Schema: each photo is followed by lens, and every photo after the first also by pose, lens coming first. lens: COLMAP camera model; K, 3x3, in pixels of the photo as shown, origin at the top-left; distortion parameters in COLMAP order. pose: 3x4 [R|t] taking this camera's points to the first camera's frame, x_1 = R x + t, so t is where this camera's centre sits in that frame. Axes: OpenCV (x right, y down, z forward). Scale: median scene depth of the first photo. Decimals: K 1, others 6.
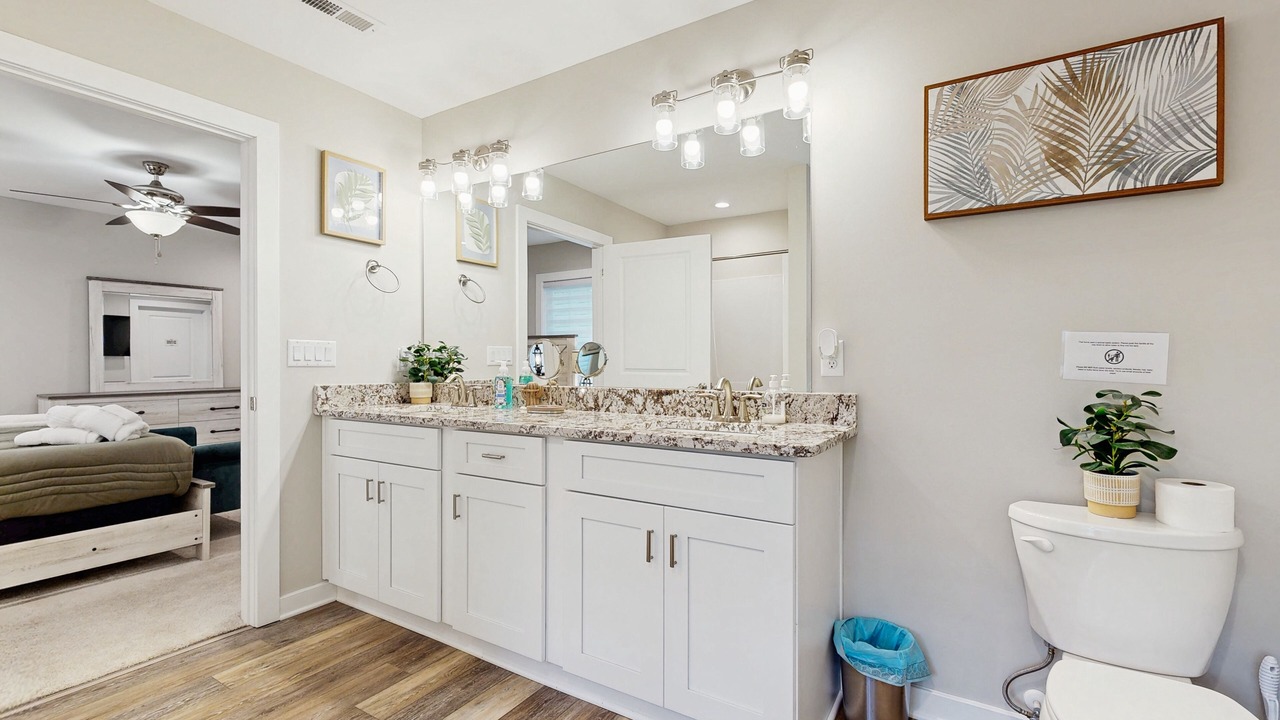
lens RADIAL K [[566.7, 0, 636.1], [0, 566.7, 363.9], [0, 0, 1]] dist [0.002756, 0.000326]
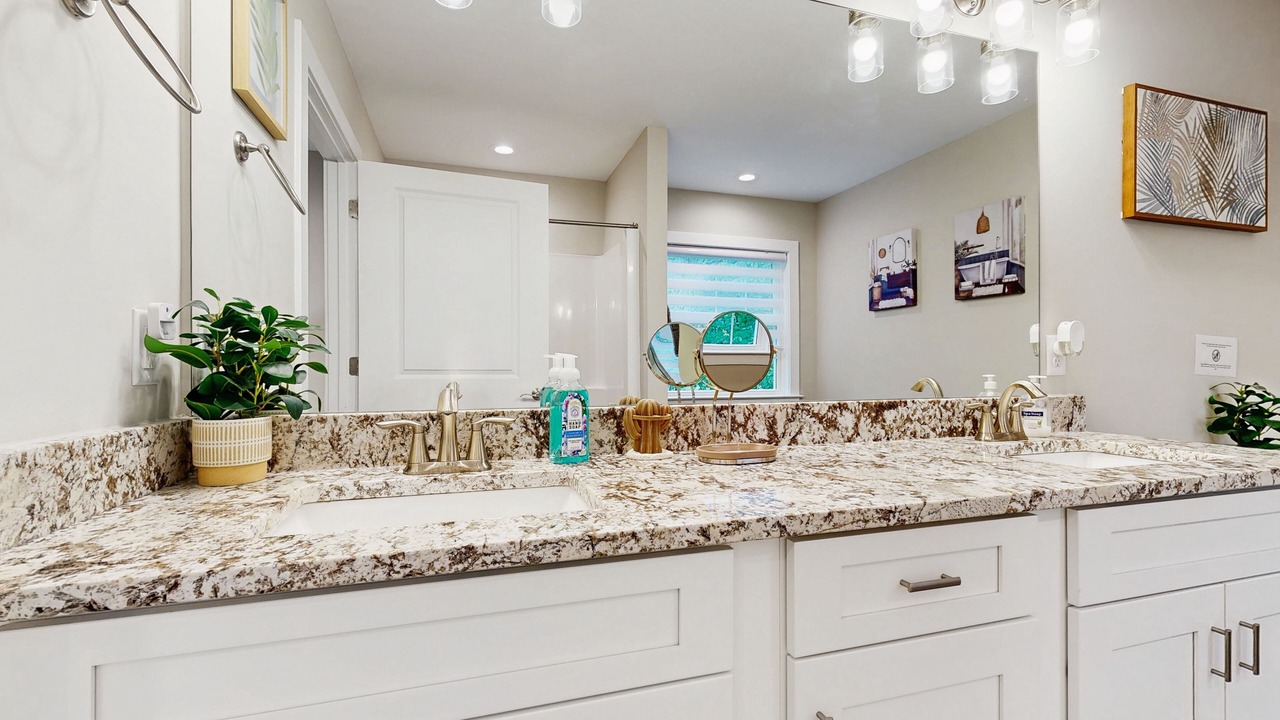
lens RADIAL K [[566.7, 0, 636.1], [0, 566.7, 363.9], [0, 0, 1]] dist [0.002756, 0.000326]
pose [[0.642516, -0.001380, 0.766271, -0.632774], [0.000695, 0.999999, 0.001218, 0.001520], [-0.766272, -0.000250, 0.642516, 0.796425]]
